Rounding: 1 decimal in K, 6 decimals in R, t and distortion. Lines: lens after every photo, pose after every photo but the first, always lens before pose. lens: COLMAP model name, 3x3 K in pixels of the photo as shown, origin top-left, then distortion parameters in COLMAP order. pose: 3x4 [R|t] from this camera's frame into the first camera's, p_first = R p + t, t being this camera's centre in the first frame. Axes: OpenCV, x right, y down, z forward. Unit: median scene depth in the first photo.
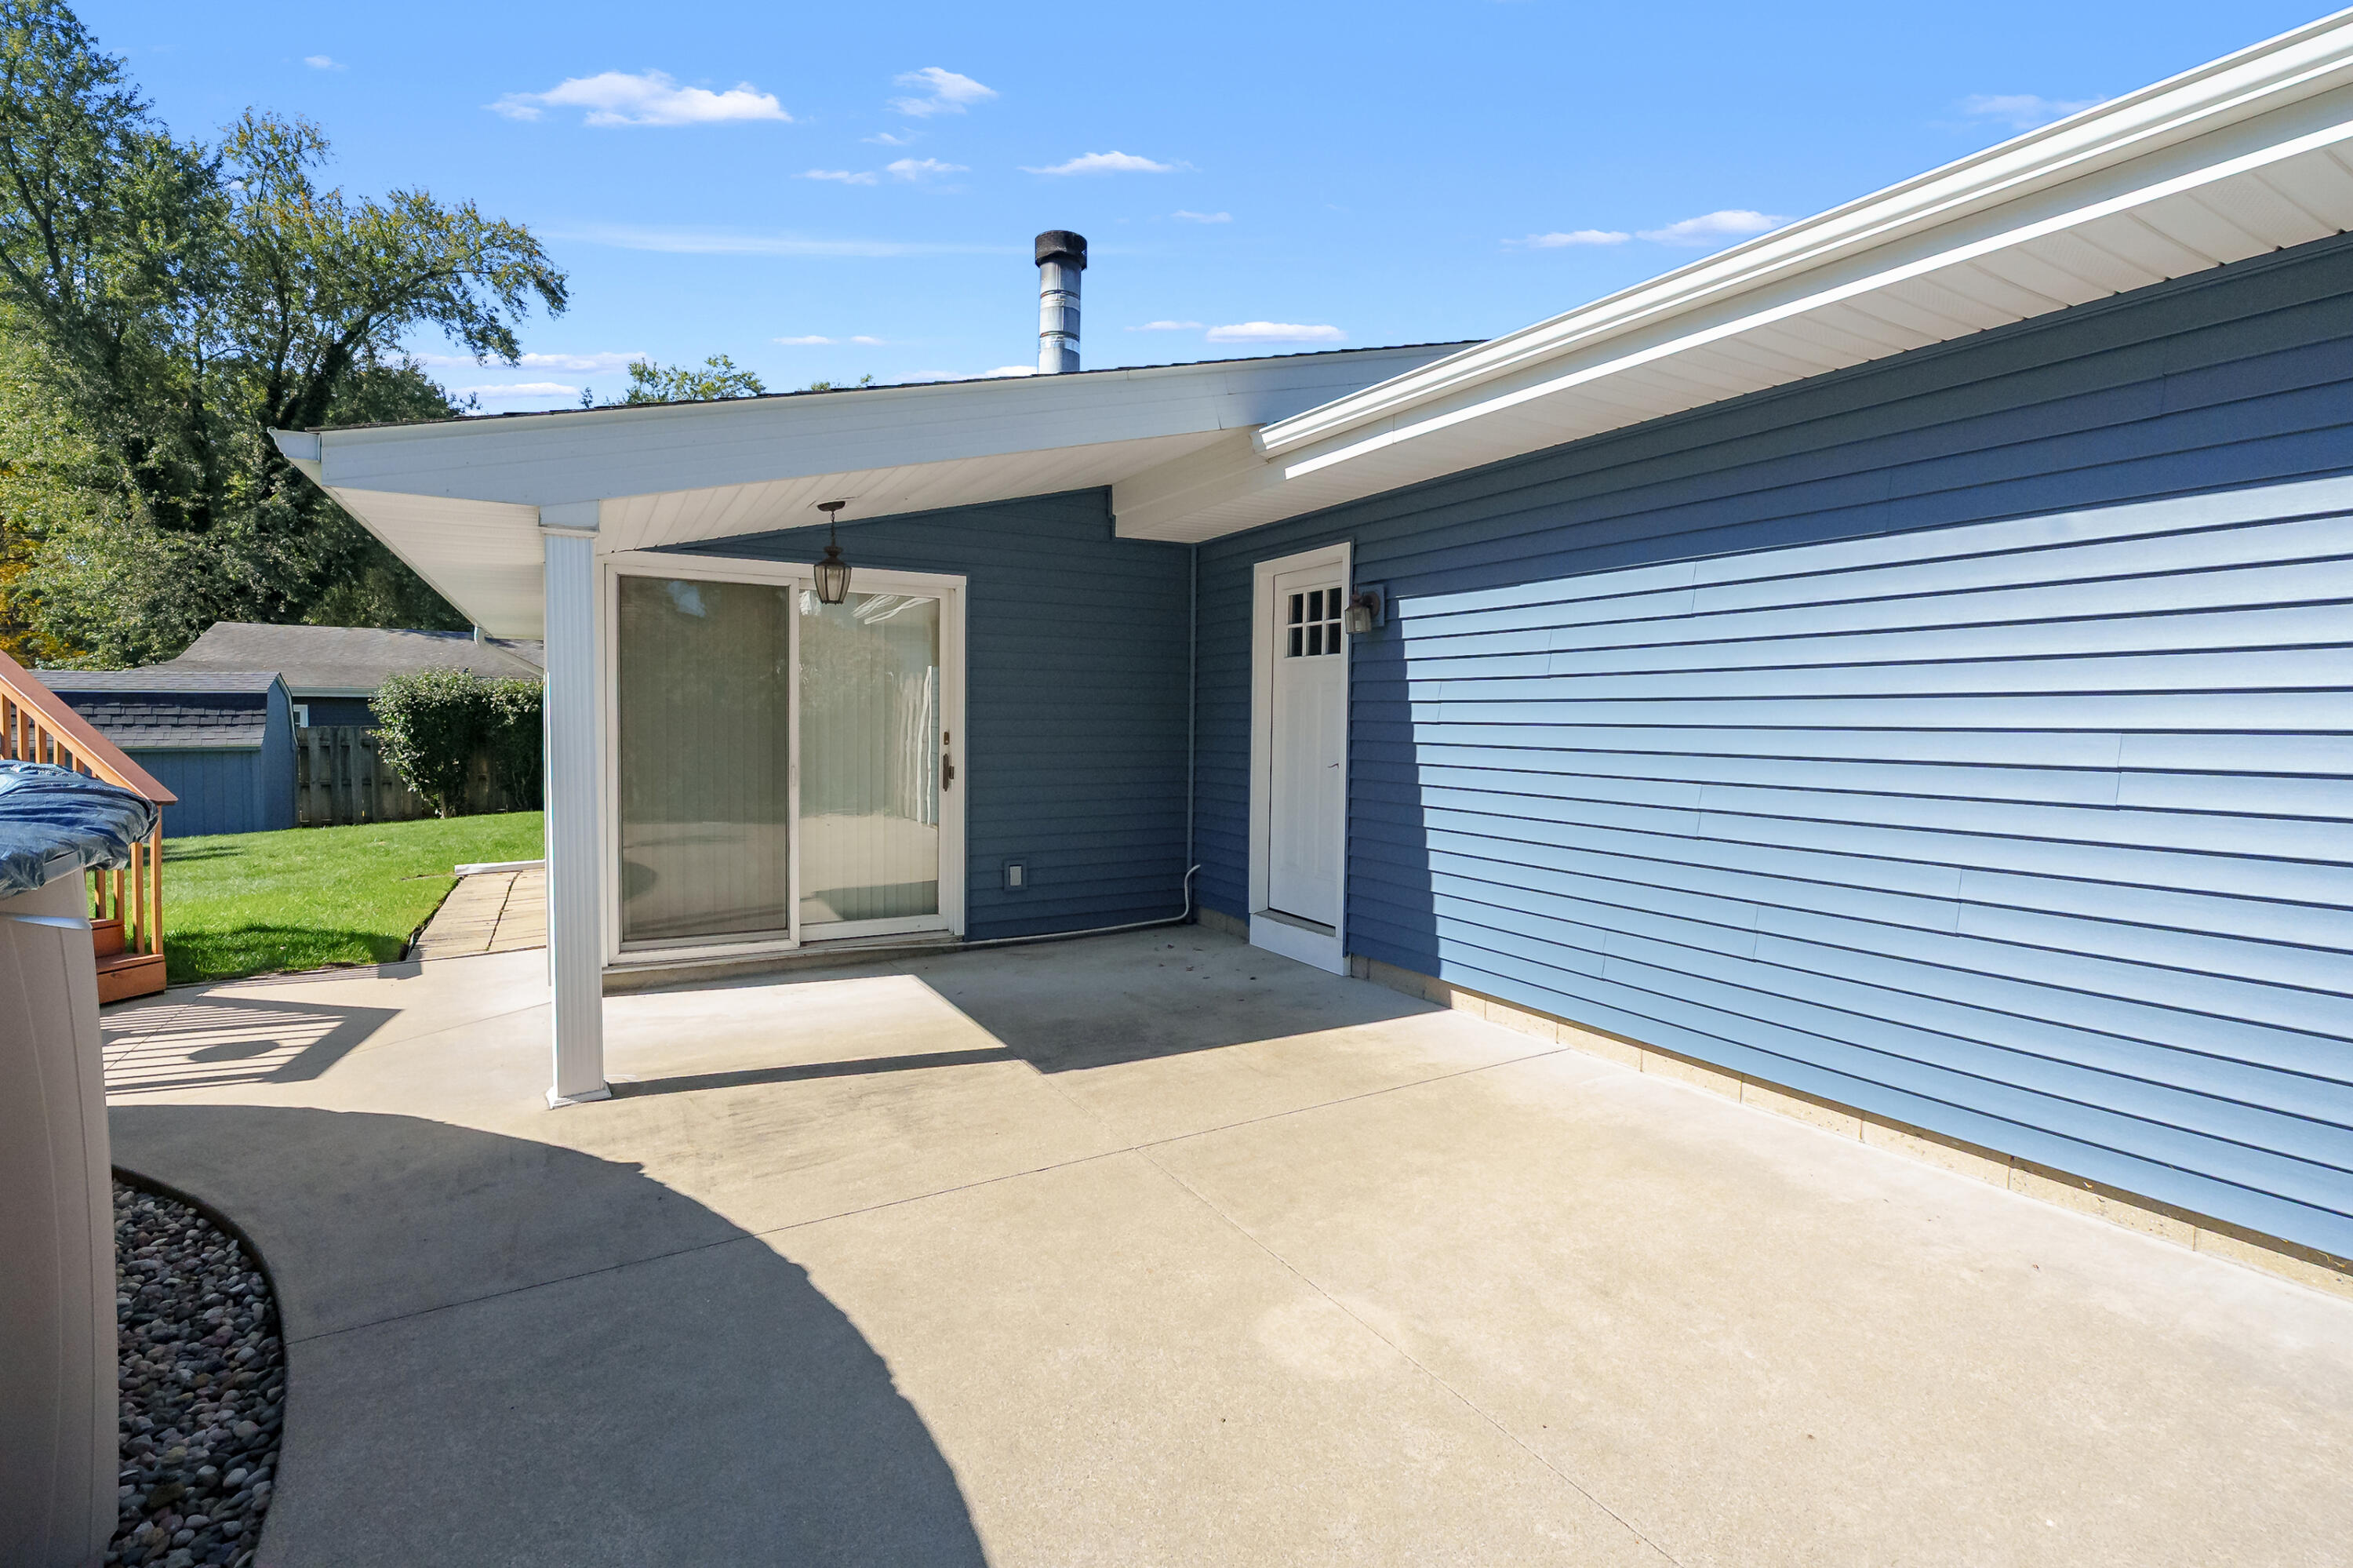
lens RADIAL K [[1098.9, 0, 1175.4], [0, 1098.9, 763.4], [0, 0, 1]] dist [-0.001271, 0.008573]
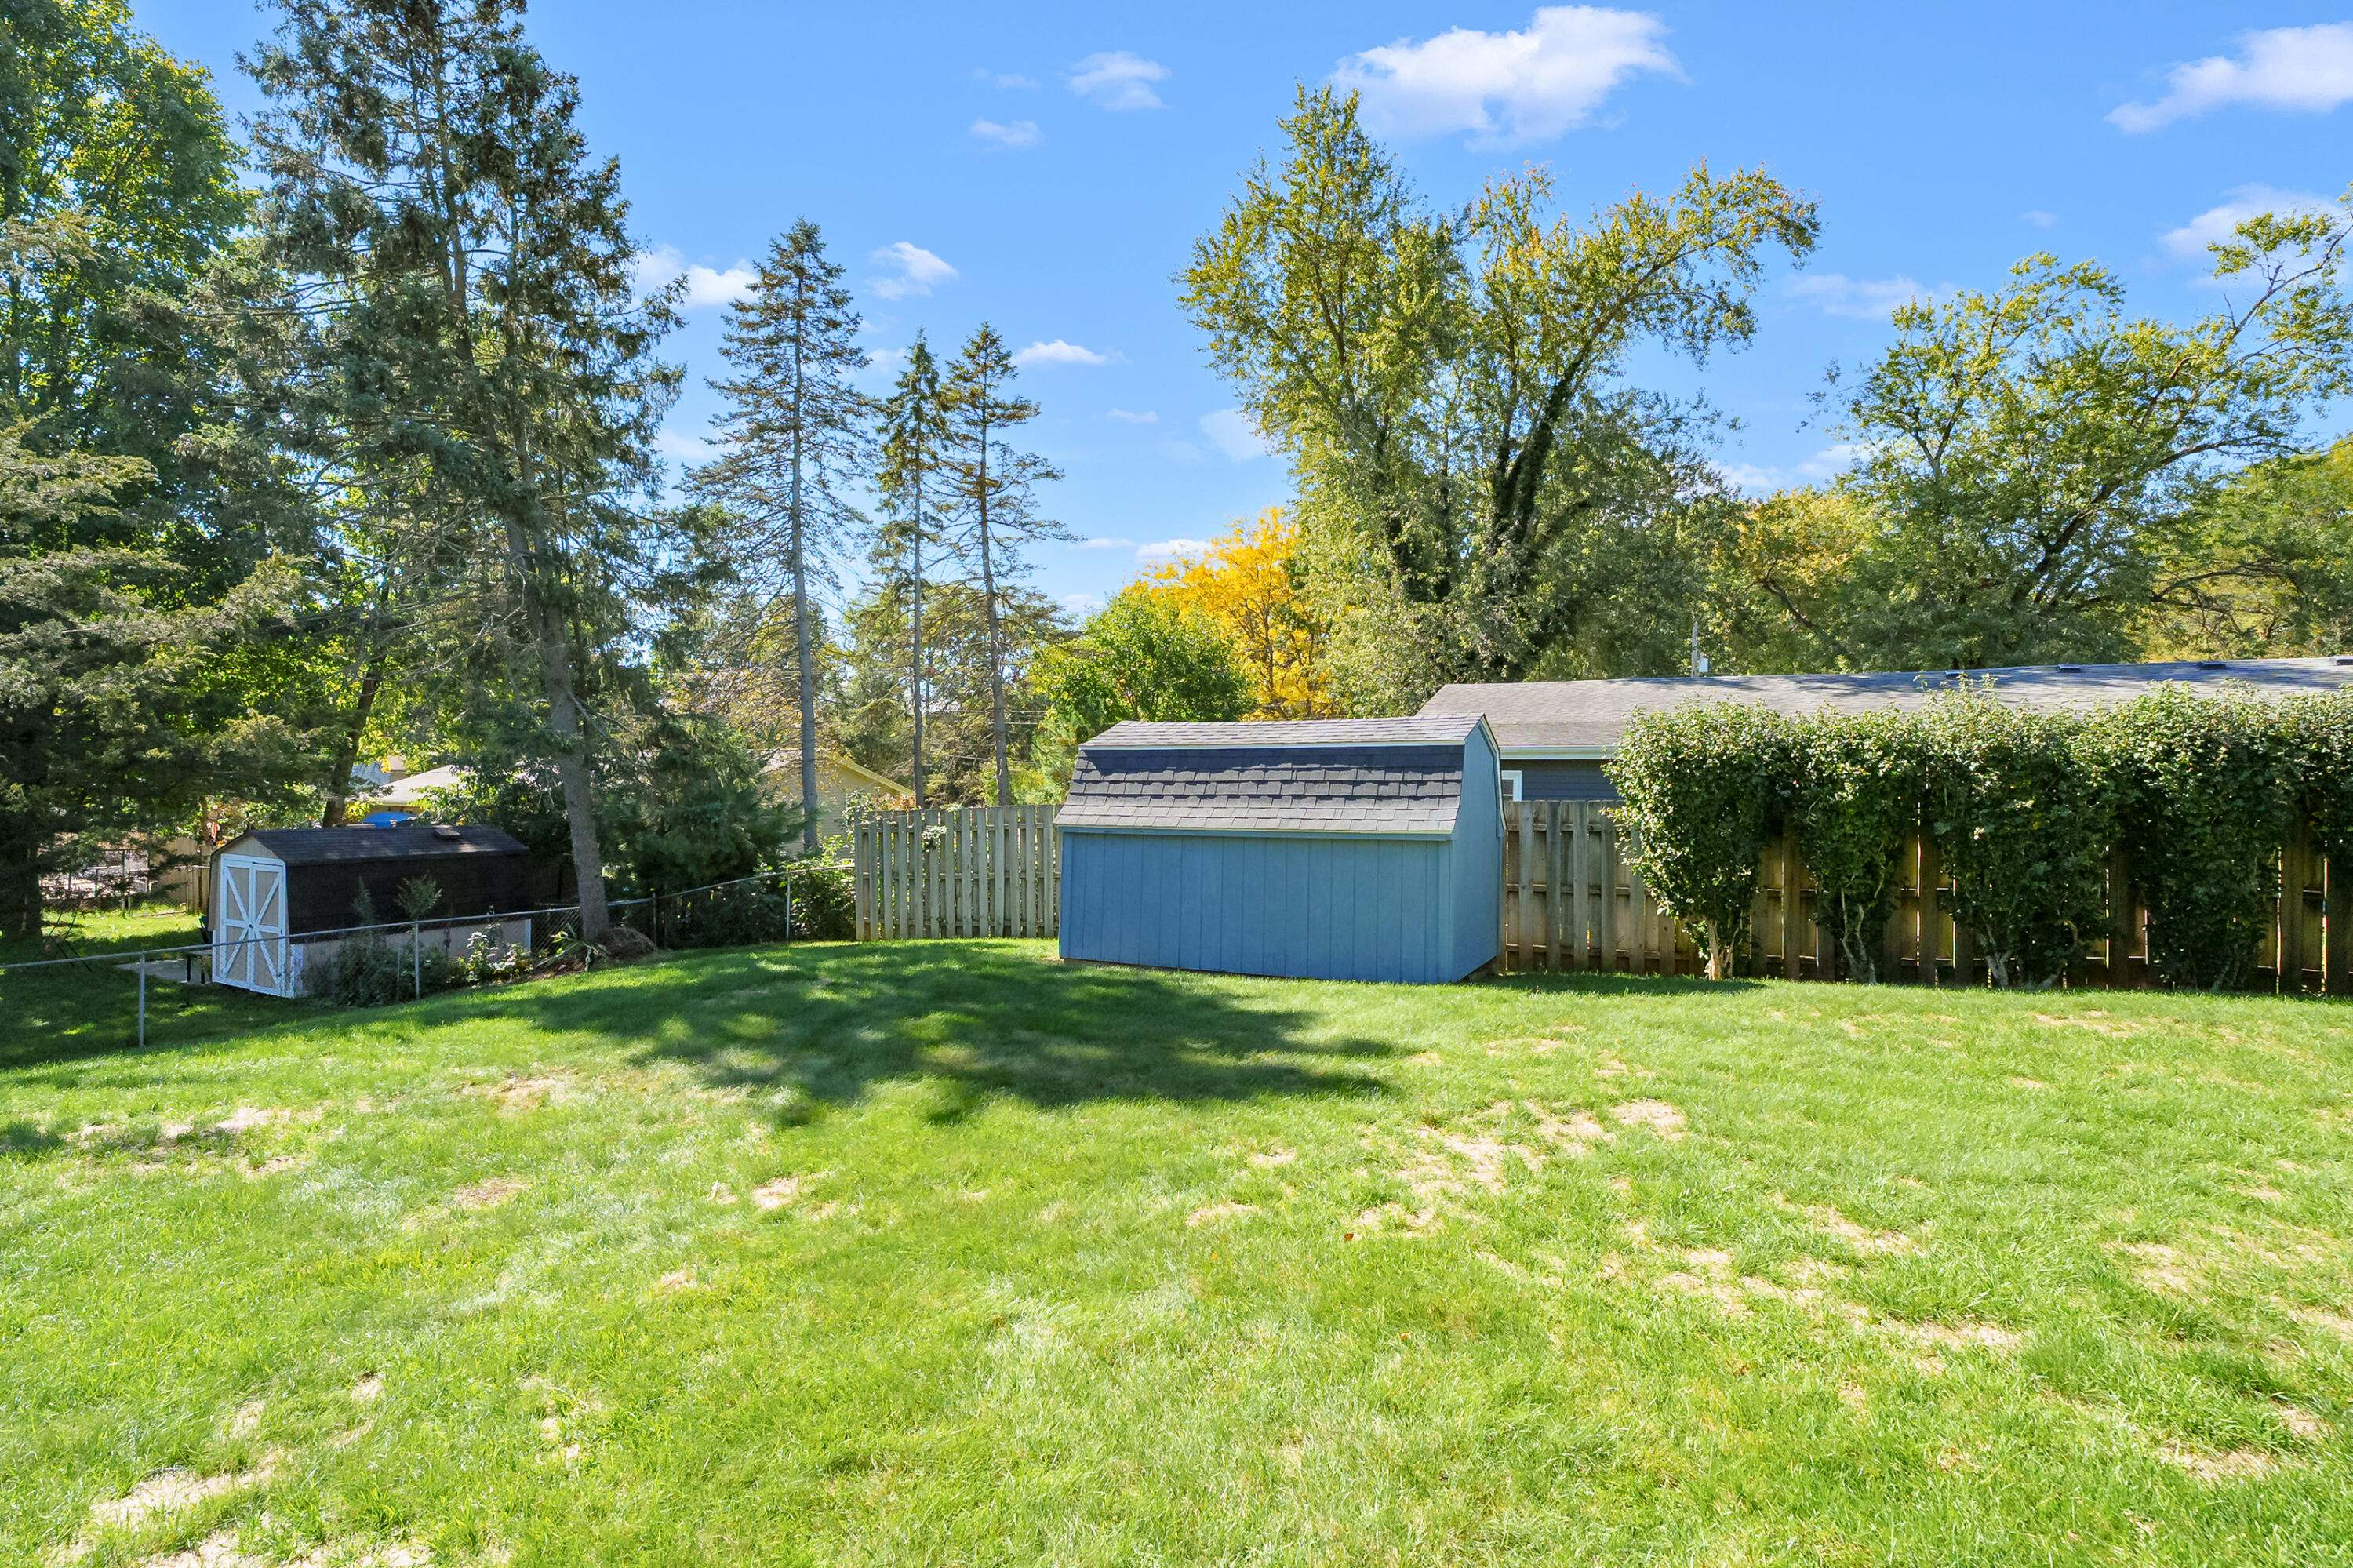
lens RADIAL K [[1076.7, 0, 1174.1], [0, 1076.7, 753.4], [0, 0, 1]] dist [-0.002080, 0.000241]
pose [[0.554497, -0.023833, -0.831845, -0.268895], [-0.039916, 0.997678, -0.055192, -0.013015], [0.831228, 0.063808, 0.552258, 0.346230]]
